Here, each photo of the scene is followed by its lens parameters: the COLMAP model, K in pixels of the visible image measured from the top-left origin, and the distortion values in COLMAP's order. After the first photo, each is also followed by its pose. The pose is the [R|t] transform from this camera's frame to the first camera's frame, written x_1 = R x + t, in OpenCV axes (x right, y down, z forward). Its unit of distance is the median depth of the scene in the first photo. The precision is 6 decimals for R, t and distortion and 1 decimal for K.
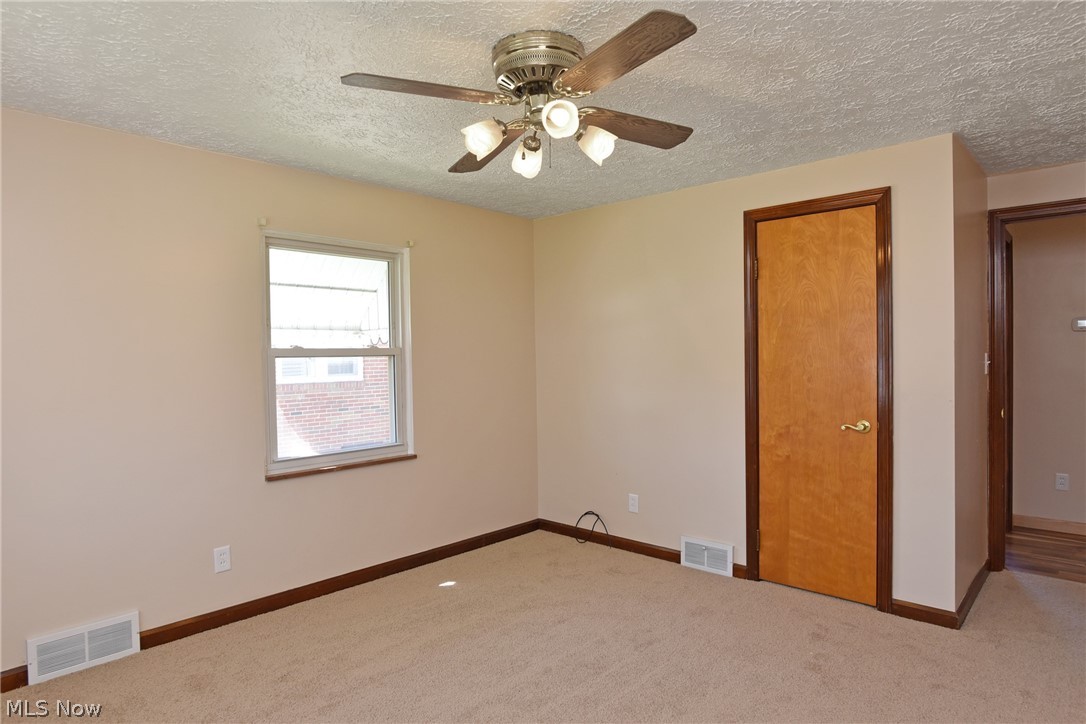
lens RADIAL K [[624.7, 0, 543.6], [0, 624.7, 360.3], [0, 0, 1]] dist [-0.034325, 0.011602]
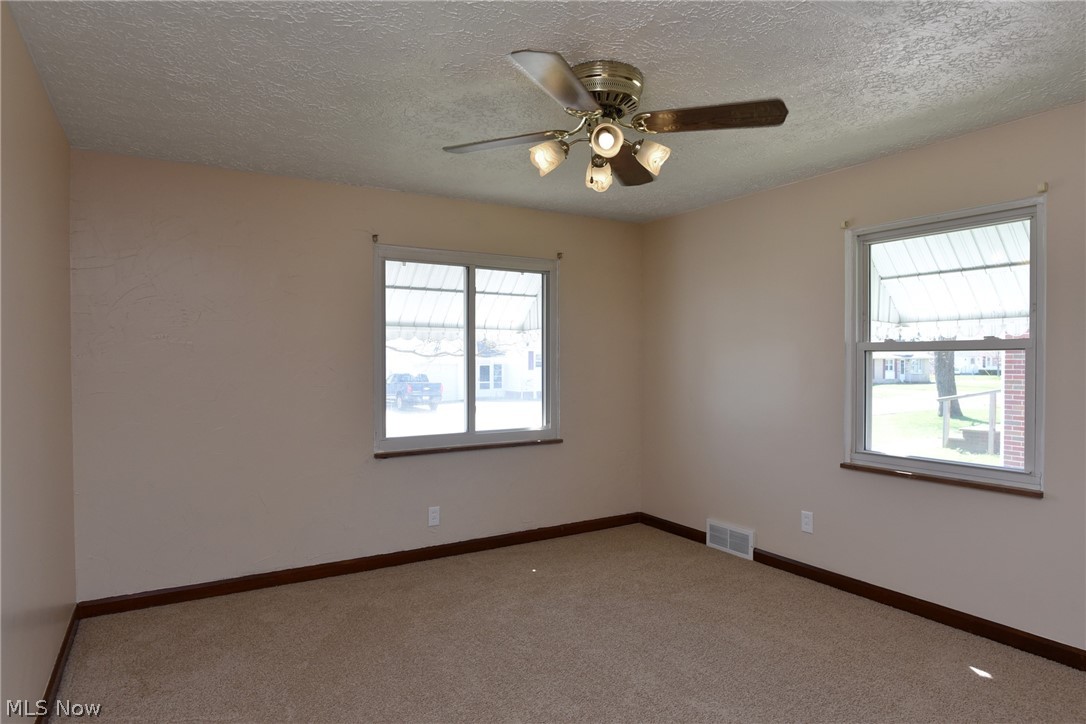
lens RADIAL K [[624.7, 0, 543.1], [0, 624.7, 358.9], [0, 0, 1]] dist [-0.034325, 0.011602]
pose [[-0.257733, 0.015868, -0.966086, 0.692879], [-0.006210, 0.999817, 0.018079, -0.008025], [0.966196, 0.010658, -0.257588, 0.751057]]
